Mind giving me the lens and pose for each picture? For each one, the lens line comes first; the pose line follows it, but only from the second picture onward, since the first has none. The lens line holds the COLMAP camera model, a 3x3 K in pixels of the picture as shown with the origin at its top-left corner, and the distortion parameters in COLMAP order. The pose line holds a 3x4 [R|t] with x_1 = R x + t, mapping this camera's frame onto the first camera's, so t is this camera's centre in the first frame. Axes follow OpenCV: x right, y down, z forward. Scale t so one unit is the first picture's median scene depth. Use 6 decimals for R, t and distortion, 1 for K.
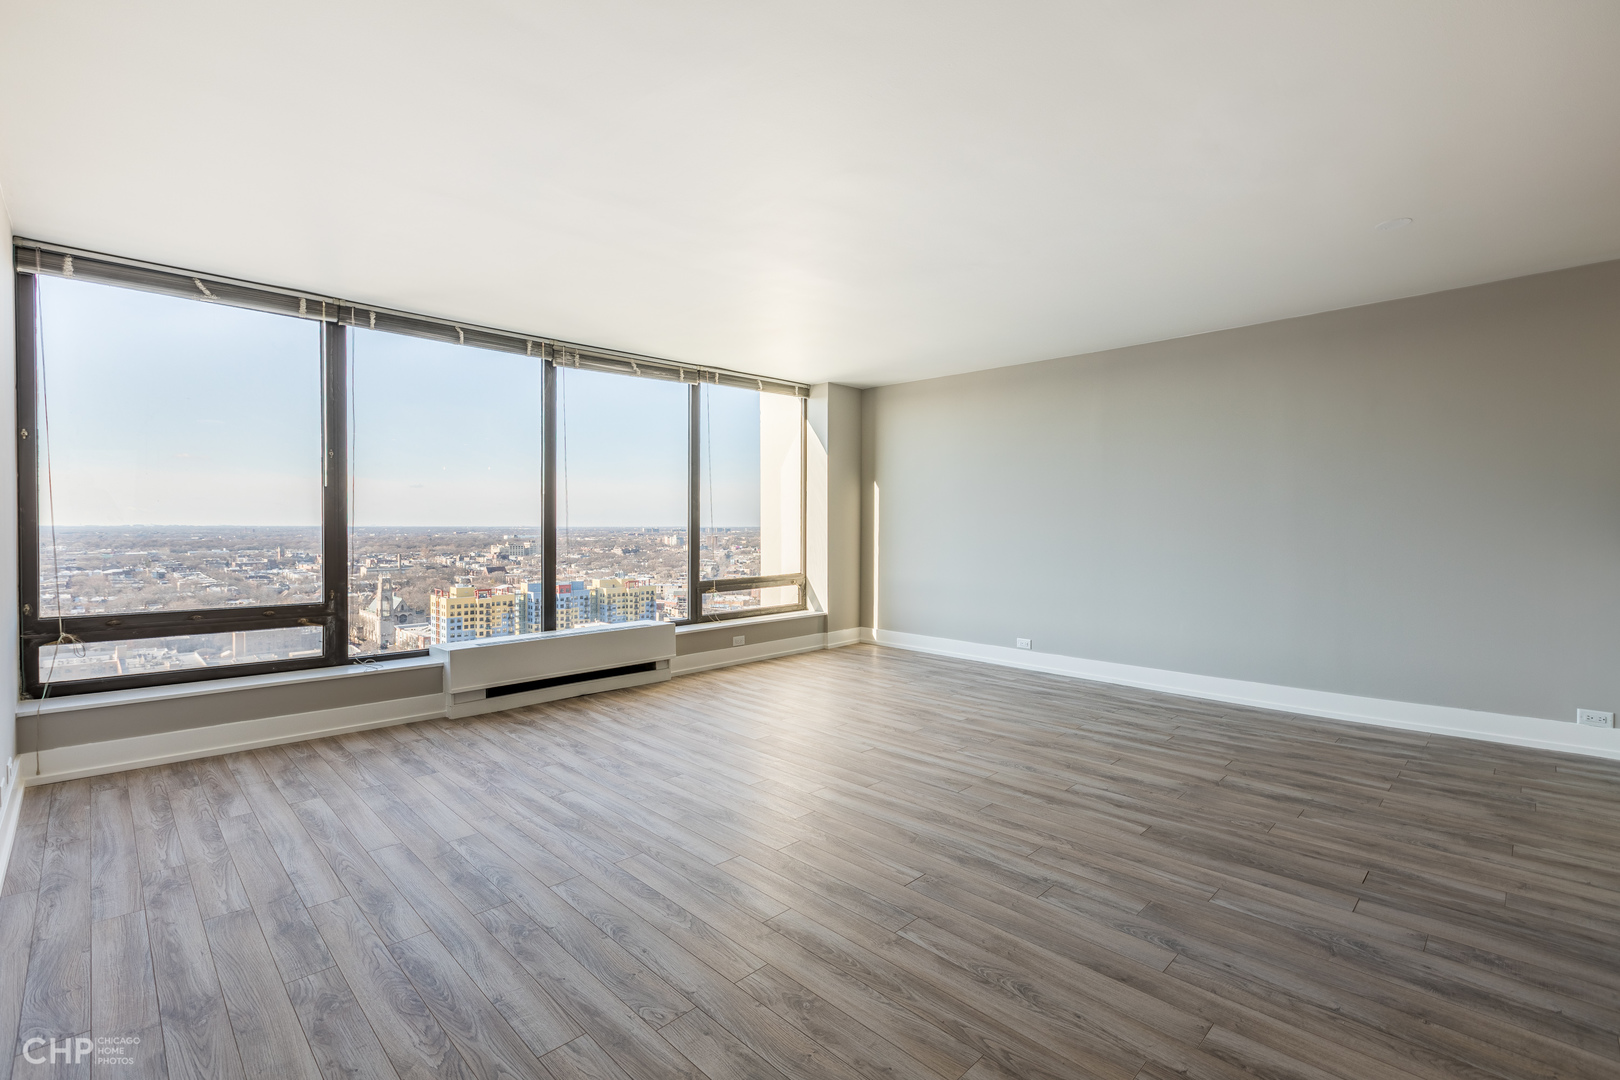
lens RADIAL K [[728.4, 0, 806.3], [0, 728.4, 531.5], [0, 0, 1]] dist [0.002900, 0.000216]
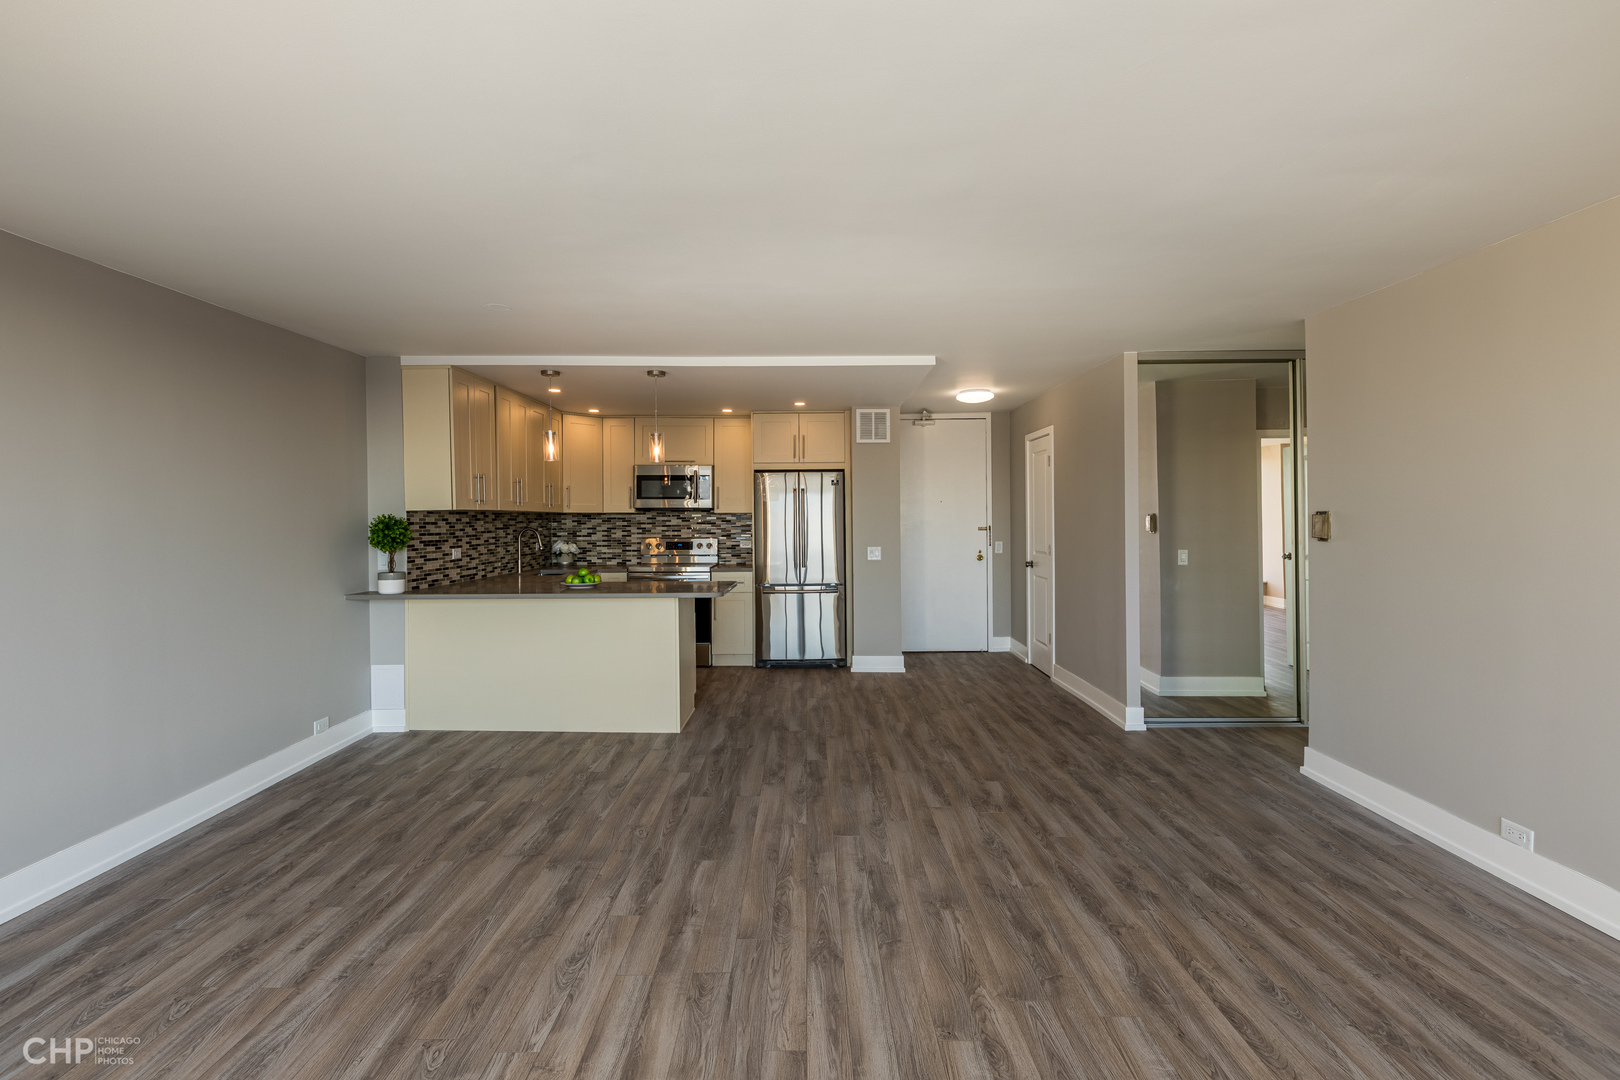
lens RADIAL K [[725.4, 0, 808.0], [0, 725.4, 520.1], [0, 0, 1]] dist [0.000360, 0.000189]
pose [[-0.714191, 0.001883, 0.699948, -0.289530], [0.015353, 0.999798, 0.012976, -0.075965], [-0.699782, 0.020014, -0.714076, 1.230485]]
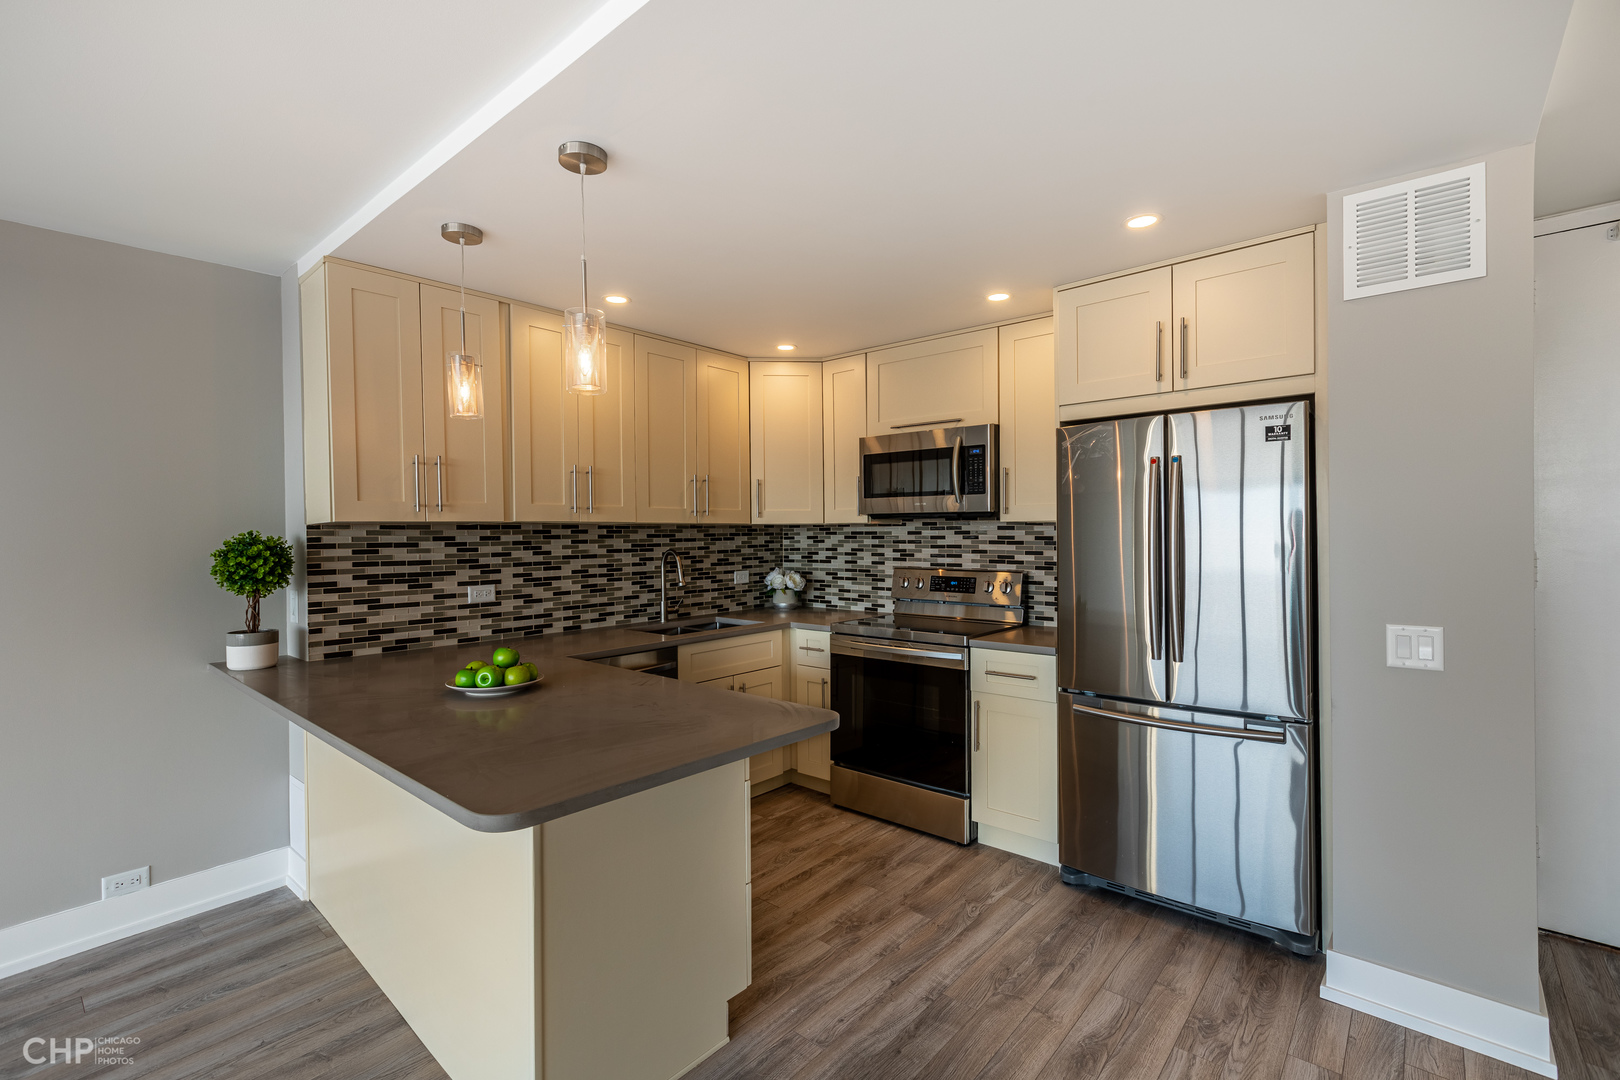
lens RADIAL K [[718.9, 0, 809.8], [0, 718.9, 536.7], [0, 0, 1]] dist [0.000432, 0.000281]
pose [[-0.079393, -0.004691, 0.996832, 0.317902], [0.023853, 0.999694, 0.006604, -0.066979], [-0.996558, 0.024302, -0.079257, 0.367415]]
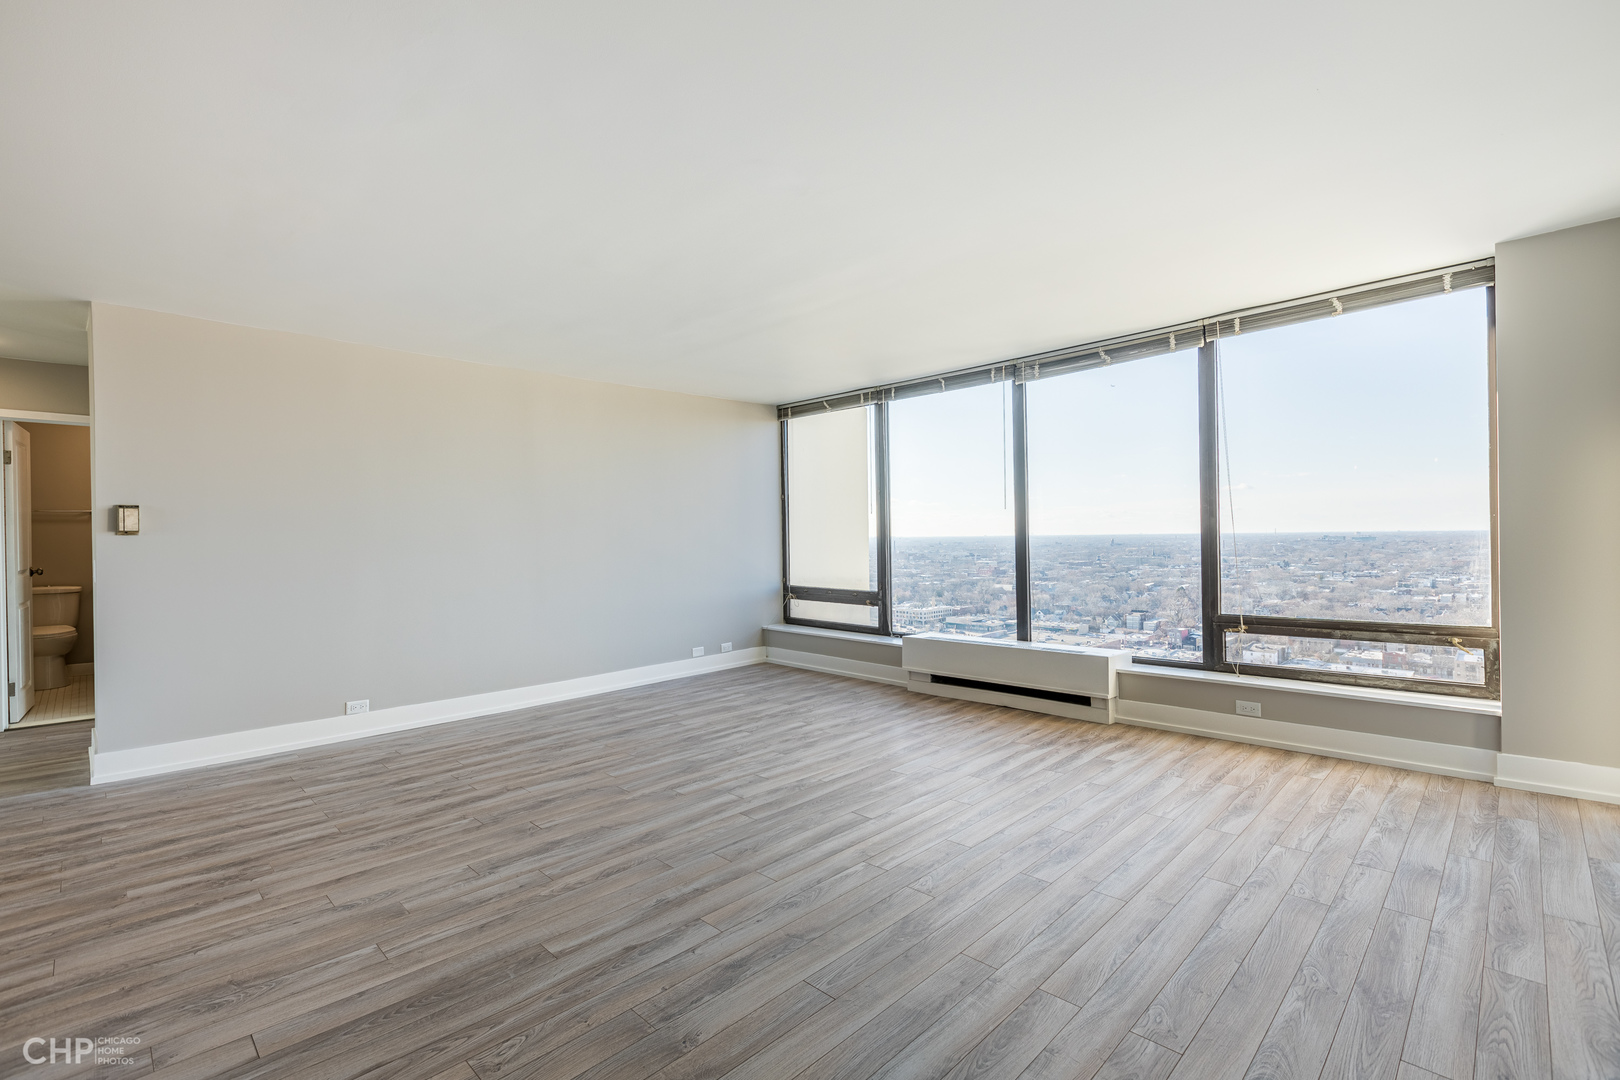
lens RADIAL K [[718.9, 0, 809.8], [0, 718.9, 536.7], [0, 0, 1]] dist [0.000432, 0.000281]
pose [[0.011766, -0.001527, -0.999930, 0.910859], [0.004044, 0.999991, -0.001480, -0.014978], [0.999923, -0.004026, 0.011772, 0.945509]]
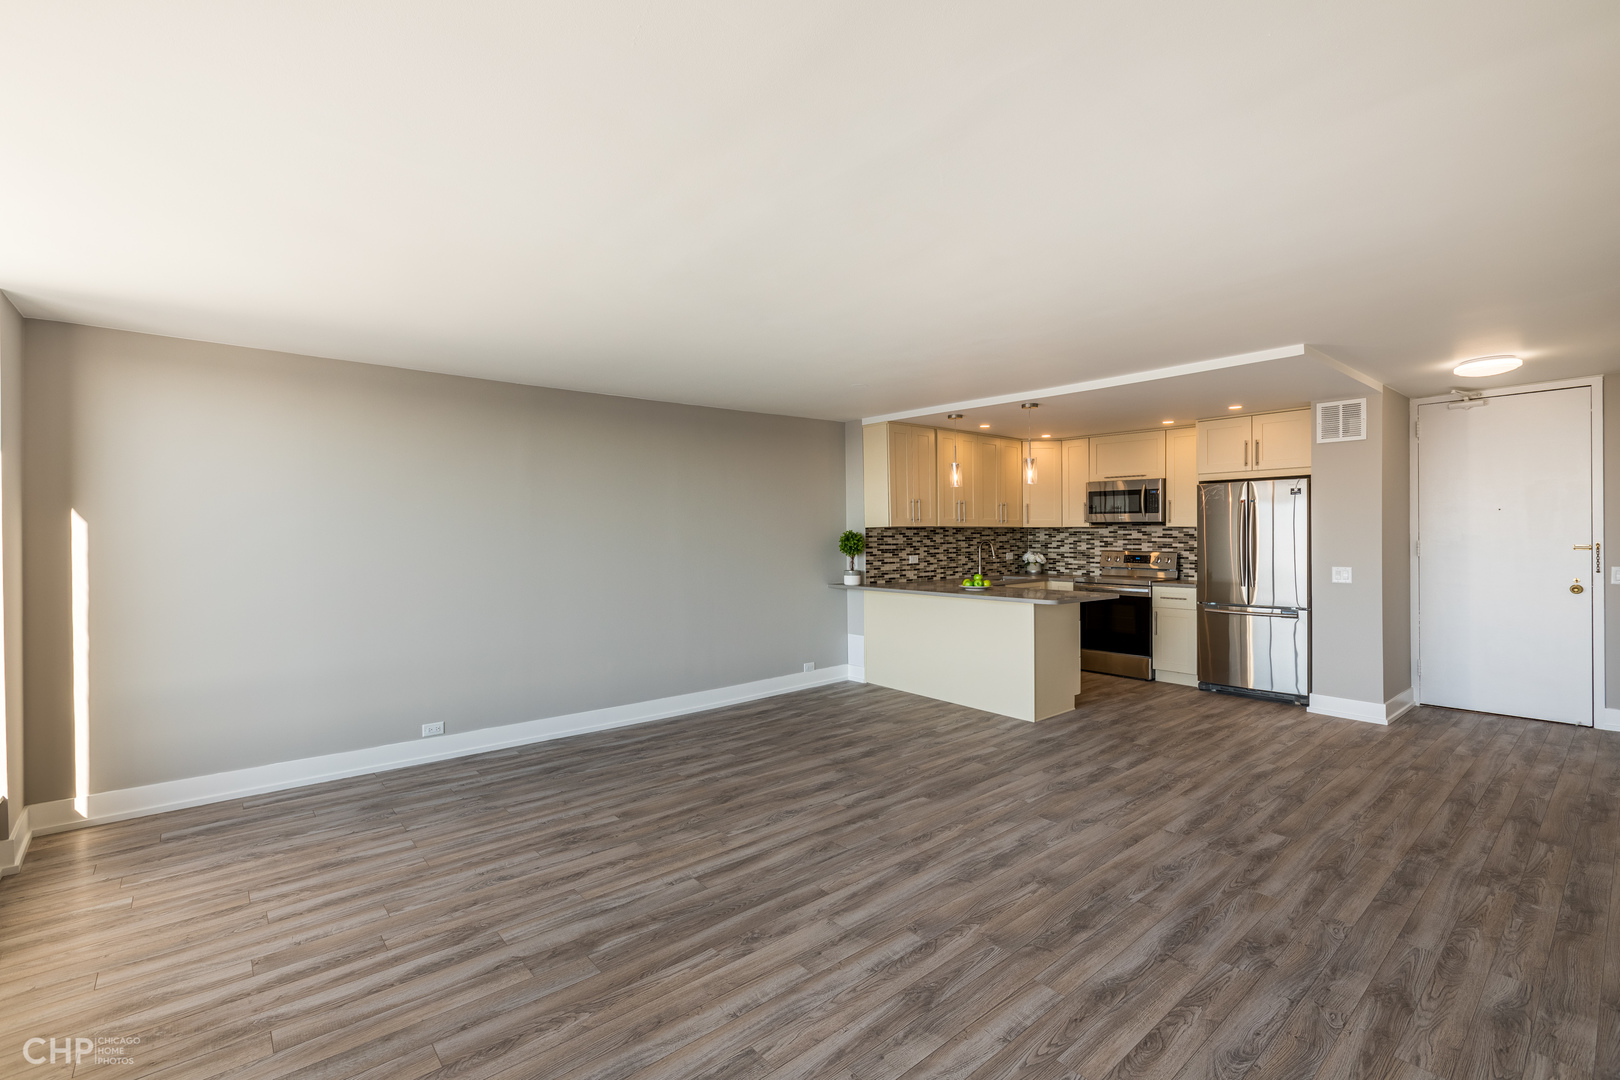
lens RADIAL K [[718.9, 0, 809.8], [0, 718.9, 536.7], [0, 0, 1]] dist [0.000432, 0.000281]
pose [[0.069501, -0.005036, 0.997569, -0.684071], [0.020146, 0.999790, 0.003644, -0.073513], [-0.997378, 0.019844, 0.069587, 0.833123]]
